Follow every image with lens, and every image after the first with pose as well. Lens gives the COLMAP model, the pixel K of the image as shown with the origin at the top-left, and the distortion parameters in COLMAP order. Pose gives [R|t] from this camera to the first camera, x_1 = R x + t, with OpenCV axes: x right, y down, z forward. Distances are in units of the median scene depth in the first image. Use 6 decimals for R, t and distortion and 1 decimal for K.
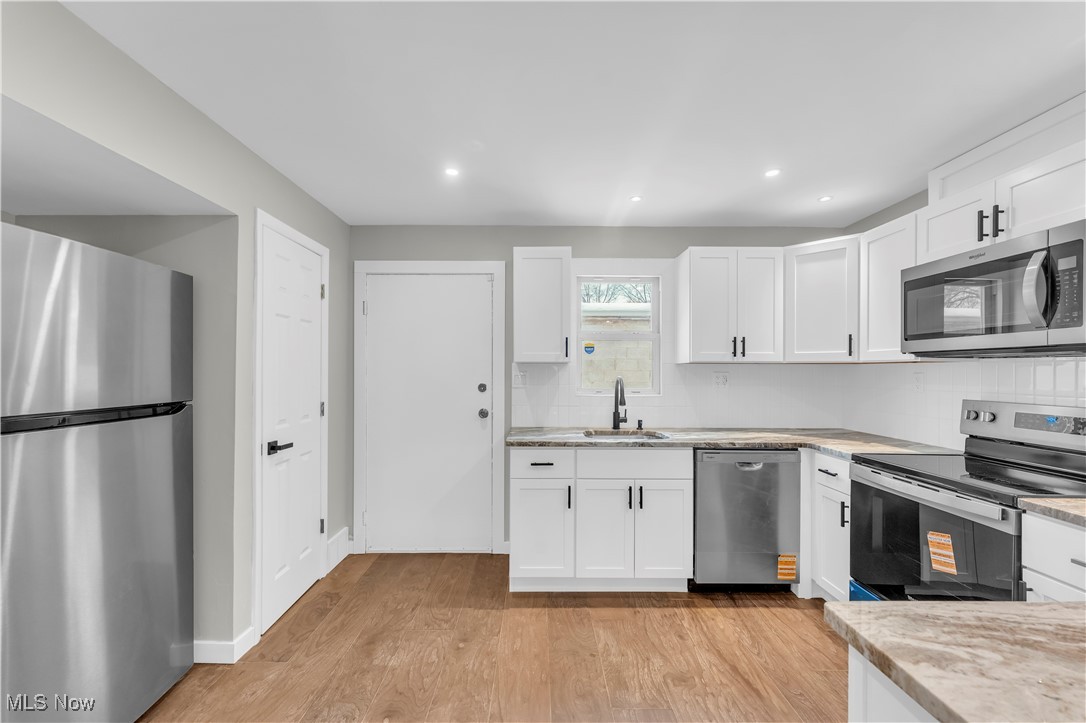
lens RADIAL K [[440.9, 0, 535.3], [0, 440.9, 367.7], [0, 0, 1]] dist [0.000334, -0.000094]
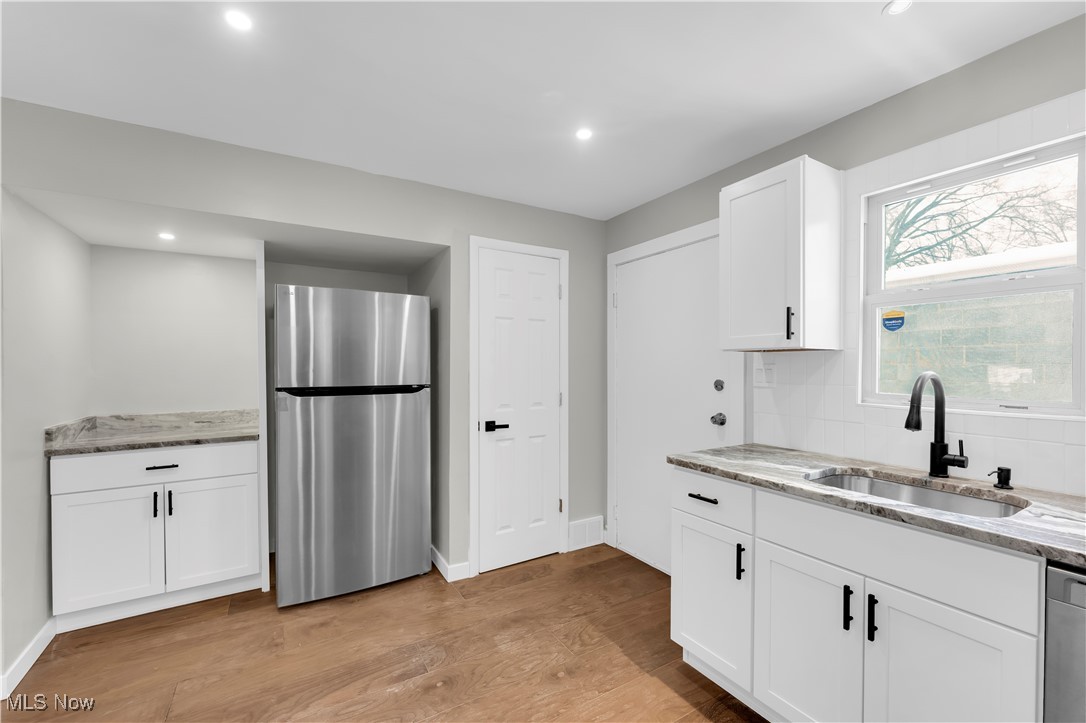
lens RADIAL K [[440.9, 0, 535.3], [0, 440.9, 367.7], [0, 0, 1]] dist [0.000334, -0.000094]
pose [[0.512522, 0.002055, -0.858672, 0.465047], [0.007163, 0.999952, 0.006668, 0.009611], [0.858644, -0.009569, 0.512482, 0.424090]]
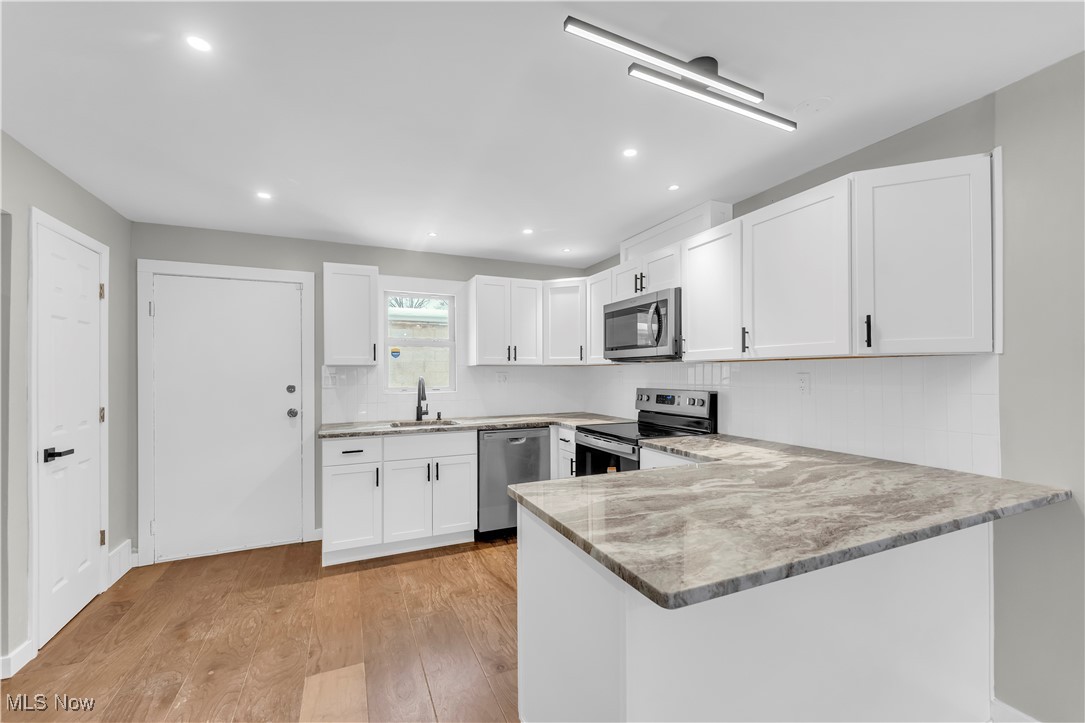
lens RADIAL K [[439.7, 0, 536.4], [0, 439.7, 368.6], [0, 0, 1]] dist [0.000315, -0.000359]
pose [[0.913852, -0.005303, 0.406012, -0.011865], [0.005923, 0.999982, -0.000271, -0.000123], [-0.406003, 0.002653, 0.913868, -0.272760]]
